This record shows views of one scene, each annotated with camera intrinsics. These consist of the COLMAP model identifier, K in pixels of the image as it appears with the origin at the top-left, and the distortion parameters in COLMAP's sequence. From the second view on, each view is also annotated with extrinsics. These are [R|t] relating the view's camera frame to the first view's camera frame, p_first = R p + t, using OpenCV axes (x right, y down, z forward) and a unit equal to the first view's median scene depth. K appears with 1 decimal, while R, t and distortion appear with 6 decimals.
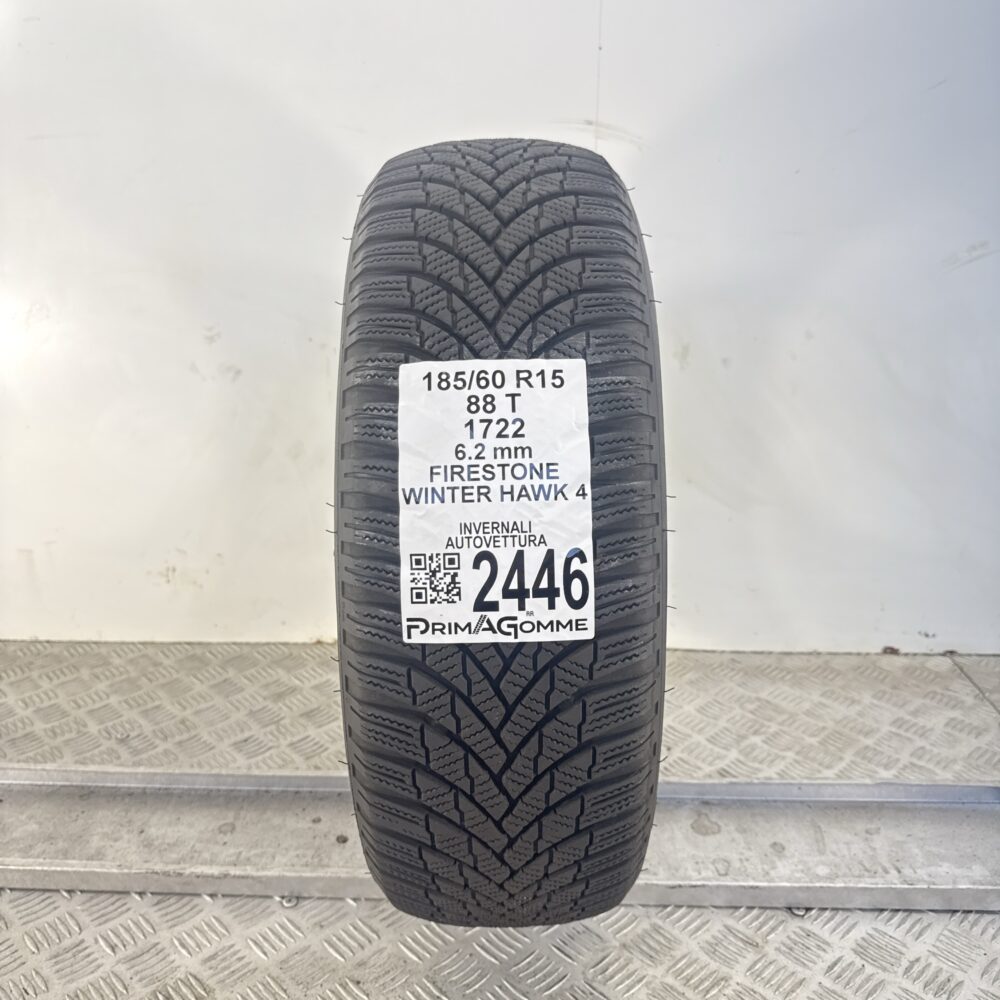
lens RADIAL K [[971.9, 0, 500.3], [0, 971.9, 506.9], [0, 0, 1]] dist [0.102209, 0.000000]
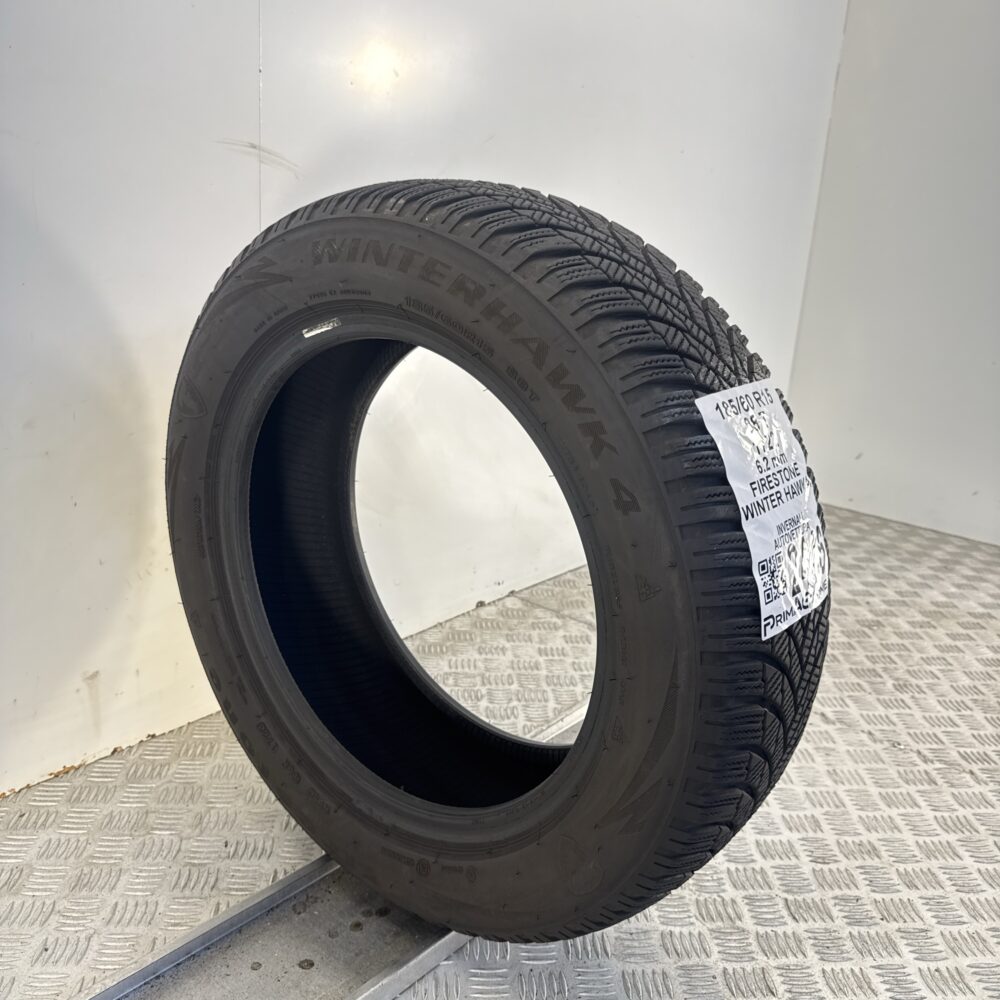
lens RADIAL K [[971.9, 0, 489.0], [0, 971.9, 500.5], [0, 0, 1]] dist [0.102209, 0.000000]
pose [[0.638380, -0.191690, 0.745470, -1.121283], [0.199351, 0.976623, 0.080415, -0.174791], [-0.743458, 0.097275, 0.661670, 0.469406]]
